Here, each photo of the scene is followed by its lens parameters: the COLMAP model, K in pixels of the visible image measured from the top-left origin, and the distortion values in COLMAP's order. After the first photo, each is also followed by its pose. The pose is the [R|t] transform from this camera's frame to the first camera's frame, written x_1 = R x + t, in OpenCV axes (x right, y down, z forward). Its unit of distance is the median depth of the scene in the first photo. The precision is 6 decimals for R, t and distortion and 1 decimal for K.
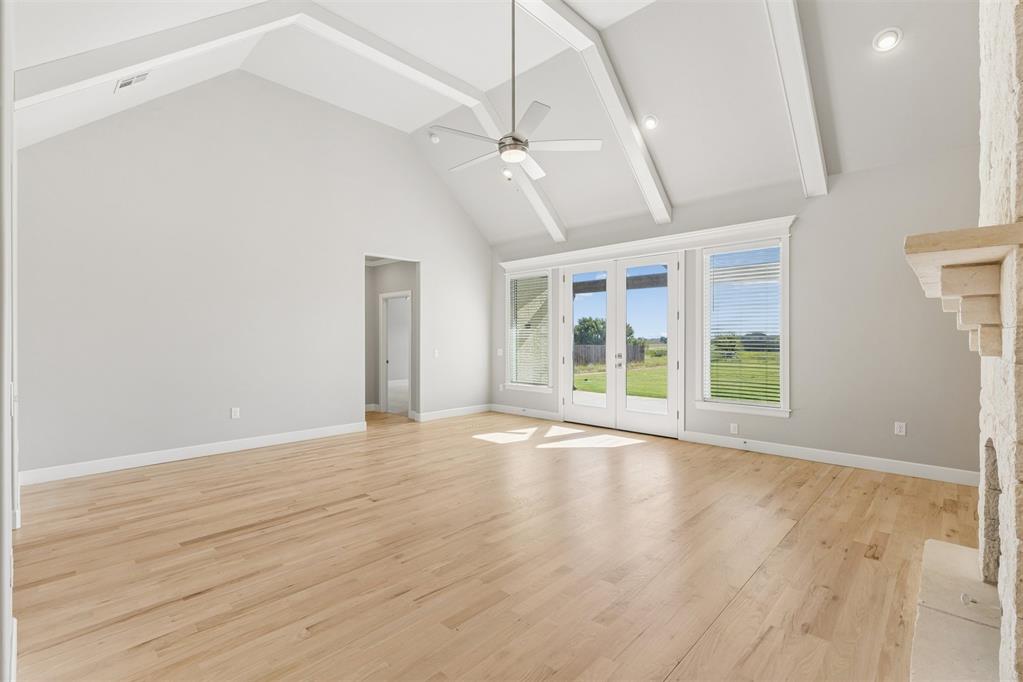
lens RADIAL K [[456.4, 0, 509.7], [0, 456.4, 337.3], [0, 0, 1]] dist [-0.000943, -0.000152]
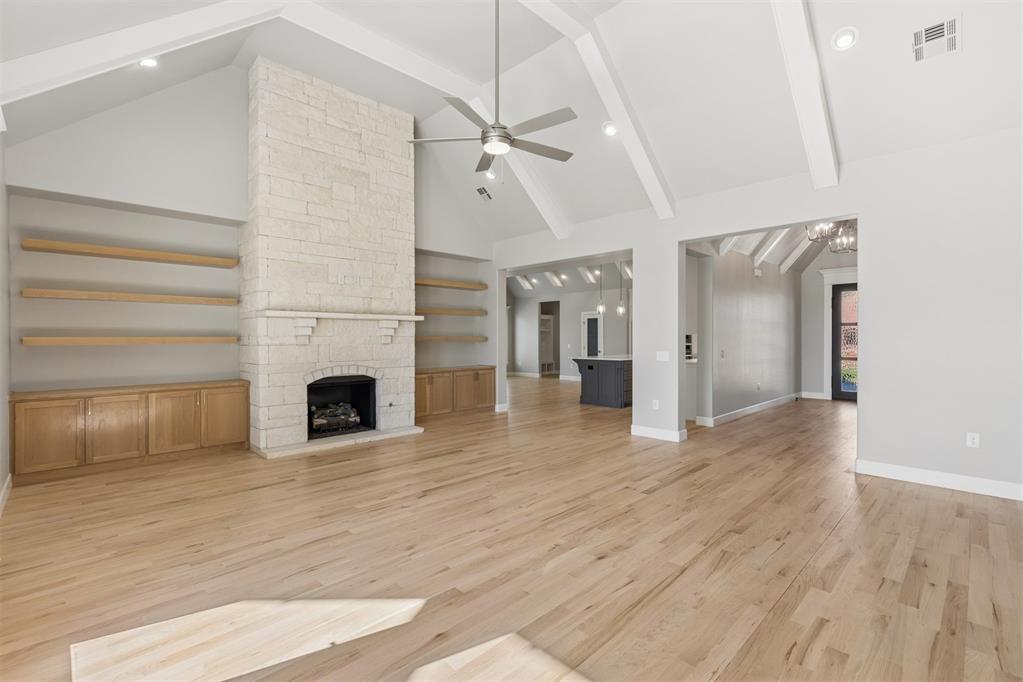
lens RADIAL K [[462.2, 0, 512.3], [0, 462.2, 341.7], [0, 0, 1]] dist [0.000733, -0.000545]
pose [[-0.999743, 0.002040, 0.022567, -0.045187], [0.002215, 0.999967, 0.007755, 0.001603], [-0.022551, 0.007803, -0.999715, 2.099810]]
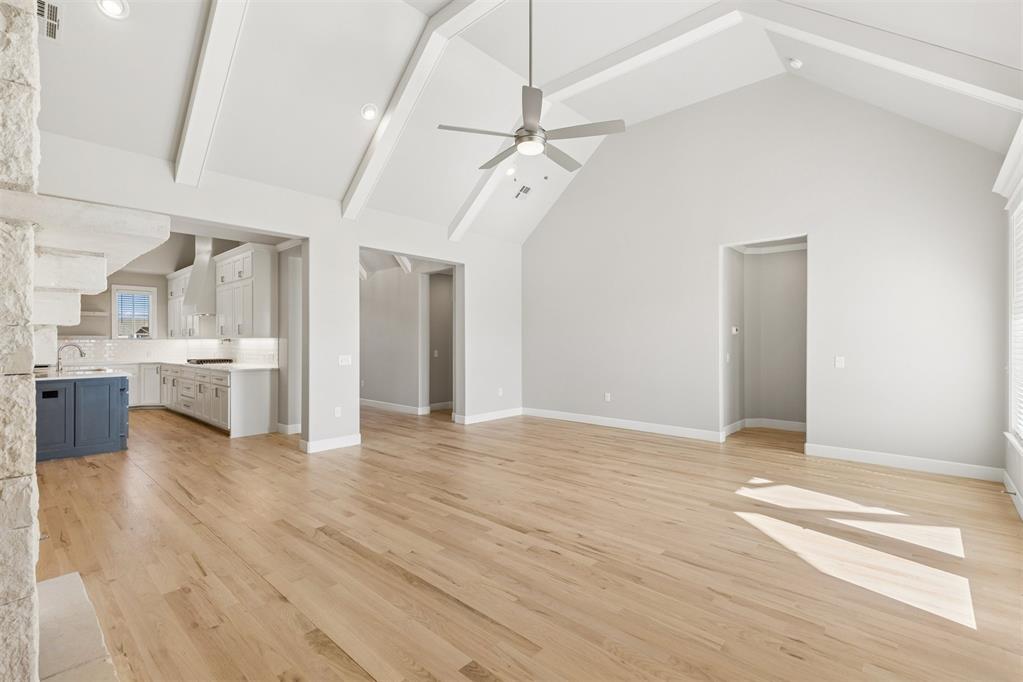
lens RADIAL K [[462.2, 0, 512.3], [0, 462.2, 341.7], [0, 0, 1]] dist [0.000733, -0.000545]
pose [[0.032985, 0.002974, -0.999451, 1.024396], [0.003904, 0.999988, 0.003104, 0.003544], [0.999448, -0.004004, 0.032973, 0.992980]]
